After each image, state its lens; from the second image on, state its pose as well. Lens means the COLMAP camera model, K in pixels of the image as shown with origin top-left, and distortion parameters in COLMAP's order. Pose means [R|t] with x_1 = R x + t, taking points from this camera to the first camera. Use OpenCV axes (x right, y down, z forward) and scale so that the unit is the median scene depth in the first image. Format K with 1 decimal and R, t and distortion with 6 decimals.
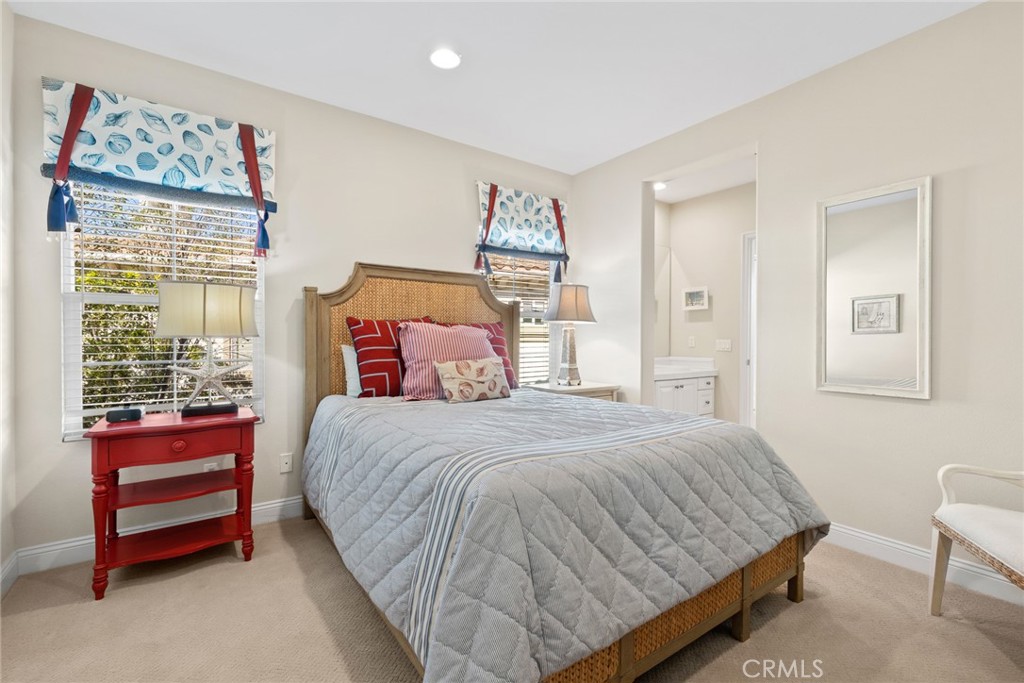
lens RADIAL K [[436.4, 0, 511.4], [0, 436.4, 341.2], [0, 0, 1]] dist [0.003220, 0.000553]
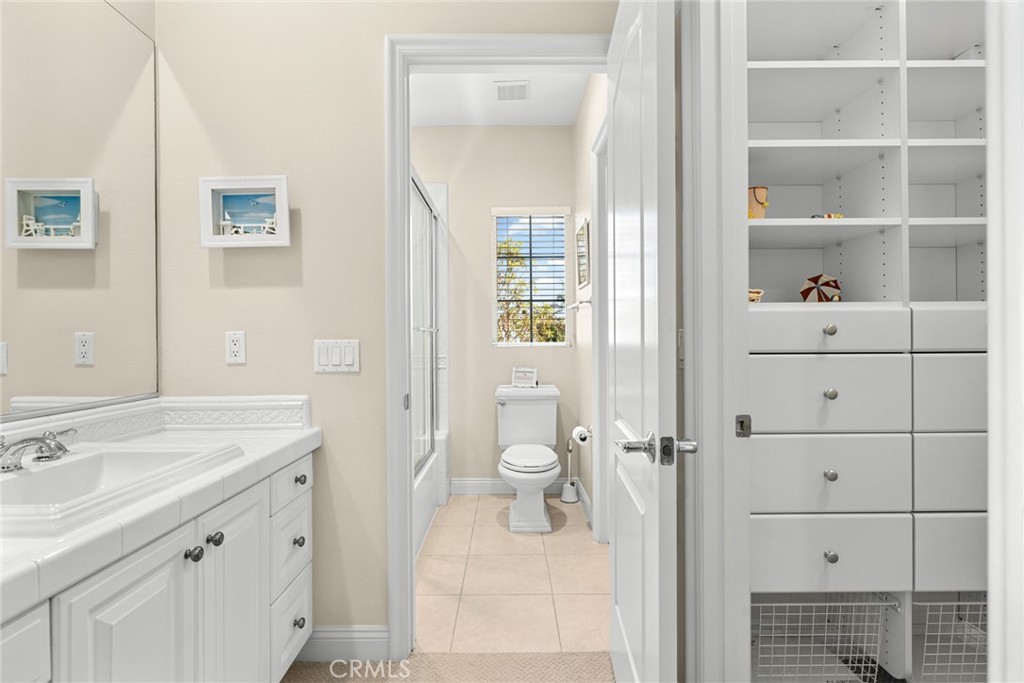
lens RADIAL K [[479.9, 0, 510.7], [0, 479.9, 340.9], [0, 0, 1]] dist [0.002510, 0.000178]
pose [[0.565367, -0.006976, 0.824810, 0.238542], [0.007796, 0.999965, 0.003114, -0.002403], [-0.824803, 0.004670, 0.565401, 0.639260]]
